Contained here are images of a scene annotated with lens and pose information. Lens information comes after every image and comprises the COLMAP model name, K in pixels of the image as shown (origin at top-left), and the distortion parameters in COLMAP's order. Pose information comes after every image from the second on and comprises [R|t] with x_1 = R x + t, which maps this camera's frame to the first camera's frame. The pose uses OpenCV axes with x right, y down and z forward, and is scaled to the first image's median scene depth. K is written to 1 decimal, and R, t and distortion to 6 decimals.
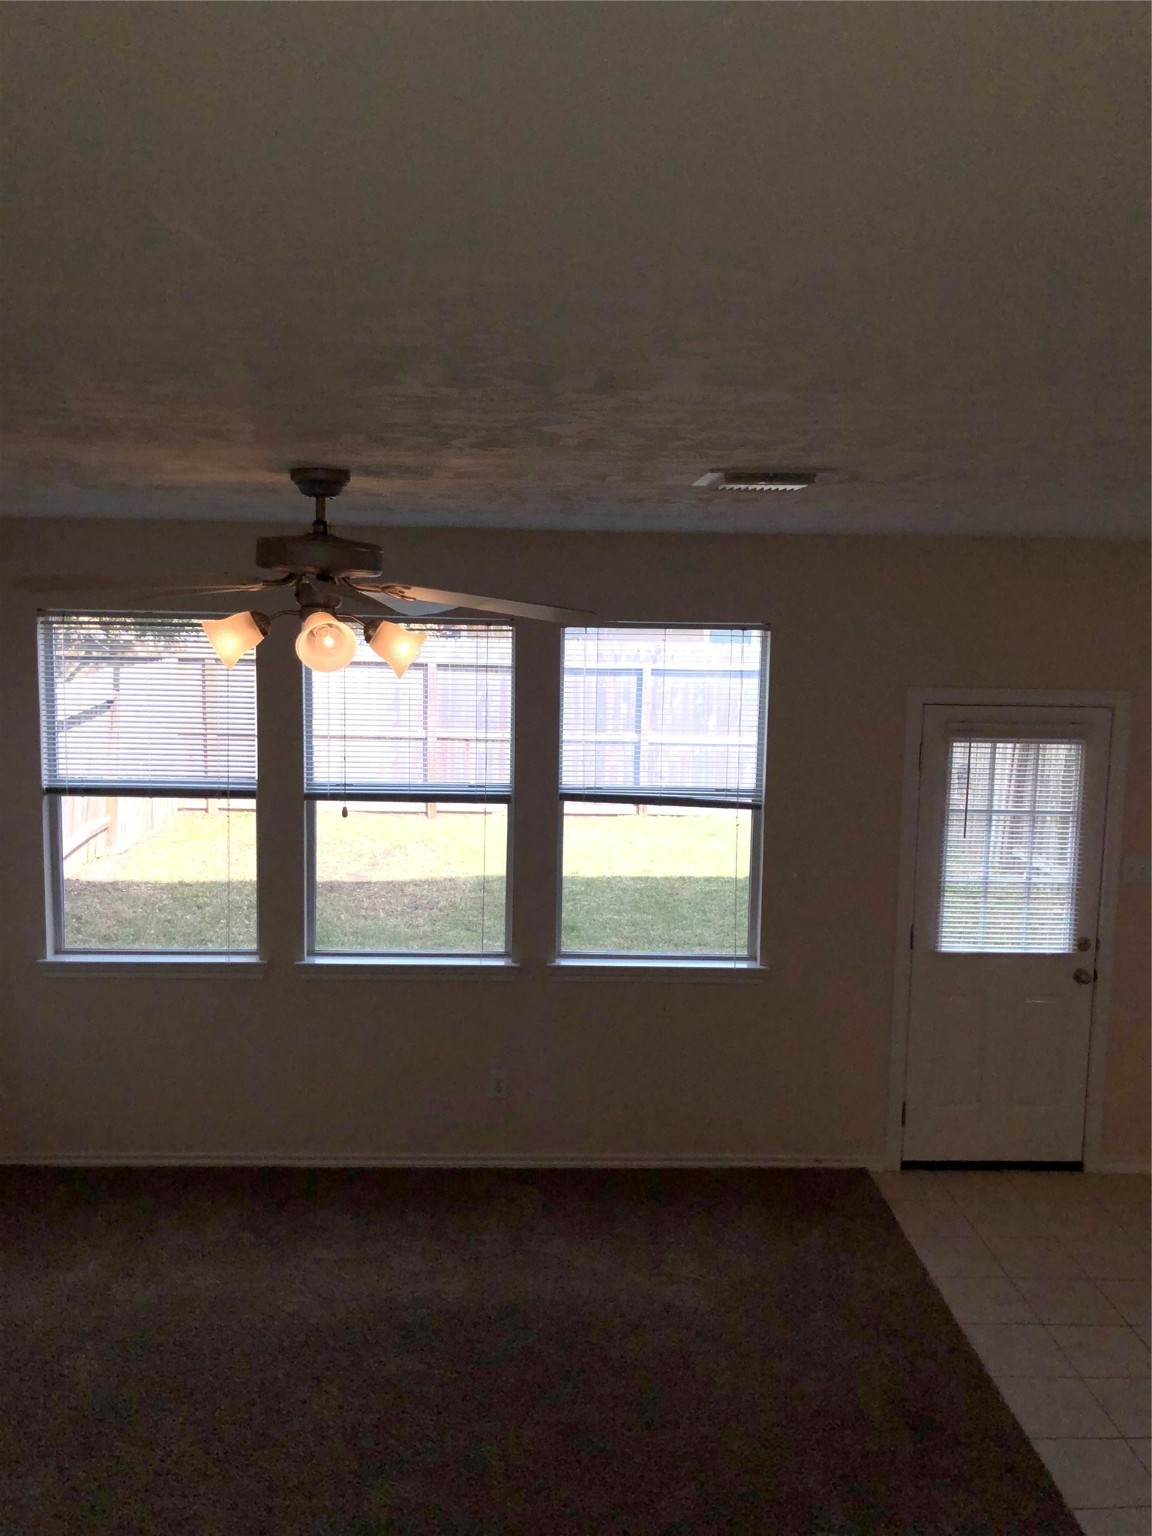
lens RADIAL K [[1229.8, 0, 576.0], [0, 1229.8, 768.0], [0, 0, 1]] dist [0.083004, -0.235979]
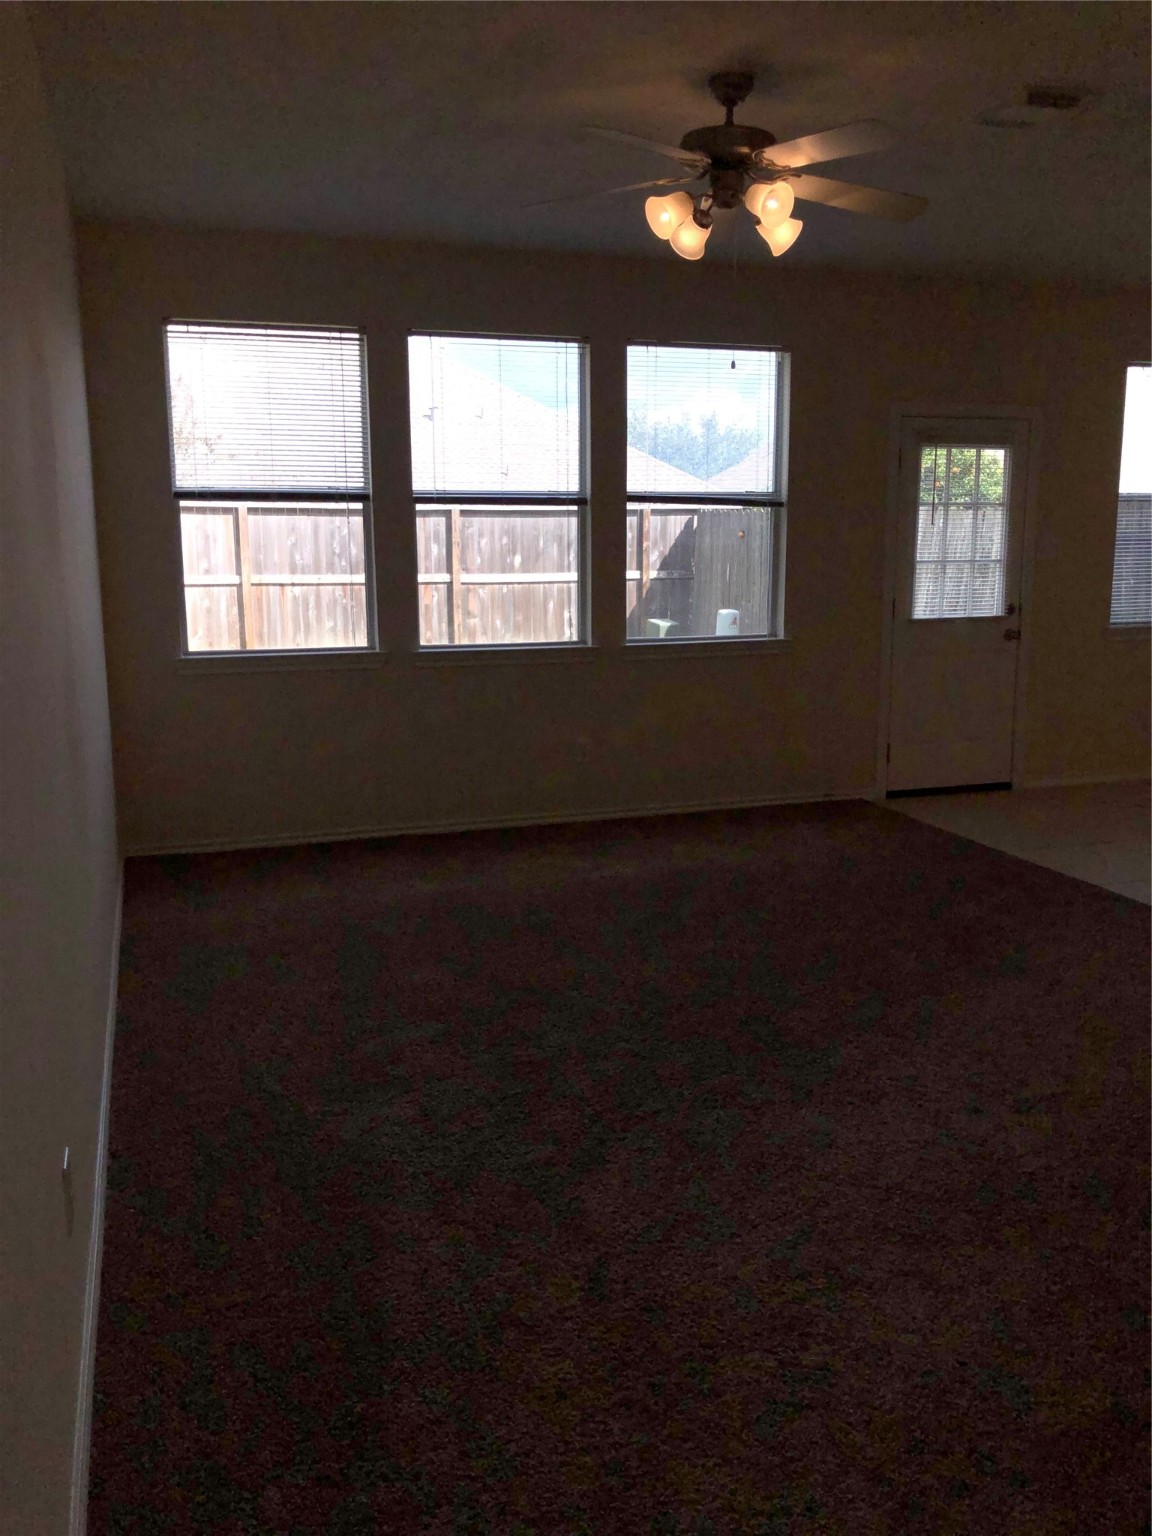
lens RADIAL K [[1229.8, 0, 576.0], [0, 1229.8, 768.0], [0, 0, 1]] dist [0.083004, -0.235979]
pose [[0.964361, -0.073063, 0.254303, -0.125225], [0.055428, 0.995578, 0.075842, 0.063115], [-0.258720, -0.059043, 0.964146, -0.045455]]
